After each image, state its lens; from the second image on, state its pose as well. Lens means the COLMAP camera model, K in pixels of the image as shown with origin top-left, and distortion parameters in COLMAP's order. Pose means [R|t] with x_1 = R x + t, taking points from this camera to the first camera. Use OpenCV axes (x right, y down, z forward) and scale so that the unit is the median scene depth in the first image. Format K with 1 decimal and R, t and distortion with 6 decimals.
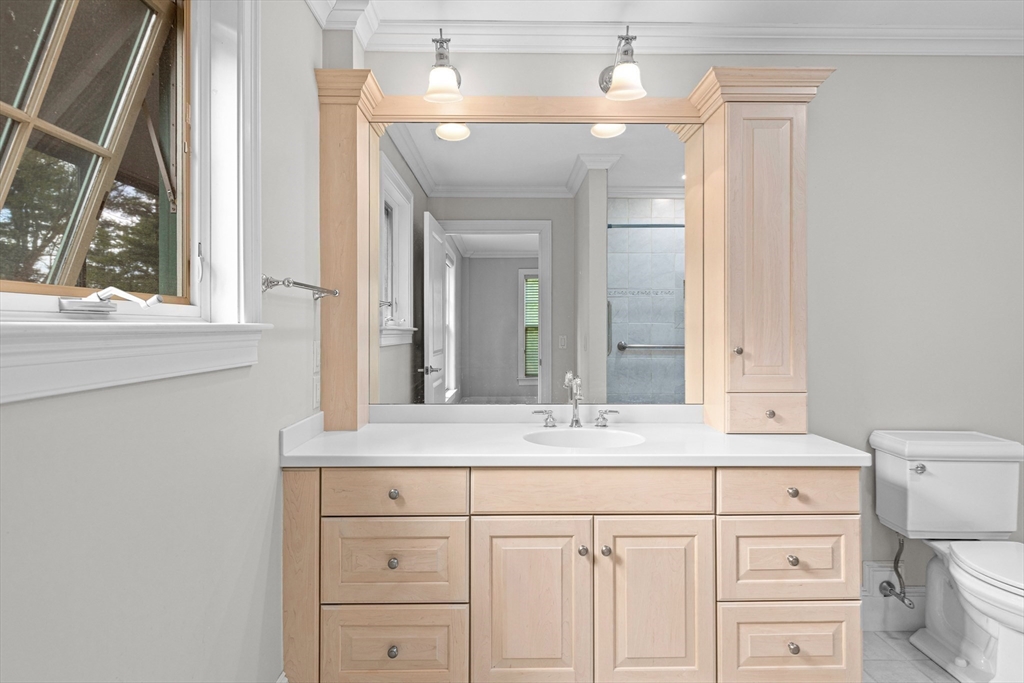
lens RADIAL K [[575.2, 0, 512.0], [0, 575.2, 341.5], [0, 0, 1]] dist [0.001935, 0.000182]
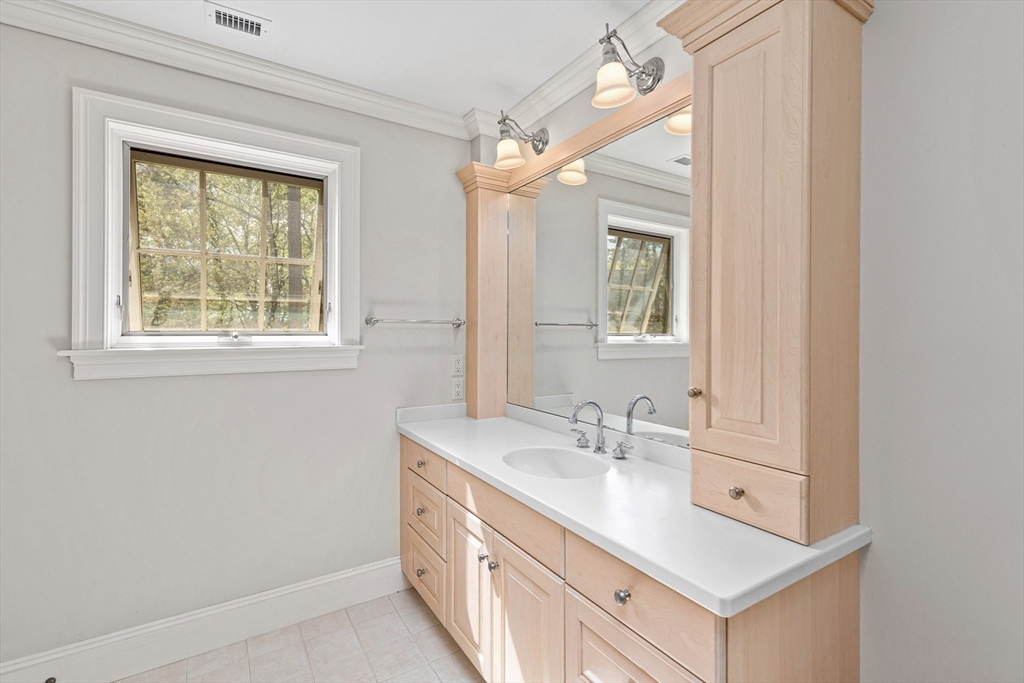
lens RADIAL K [[460.7, 0, 512.1], [0, 460.7, 347.9], [0, 0, 1]] dist [0.003202, -0.000183]
pose [[0.538235, 0.028577, -0.842310, 0.746885], [-0.032270, 0.999391, 0.013286, -0.039539], [0.842177, 0.020030, 0.538829, 0.484990]]
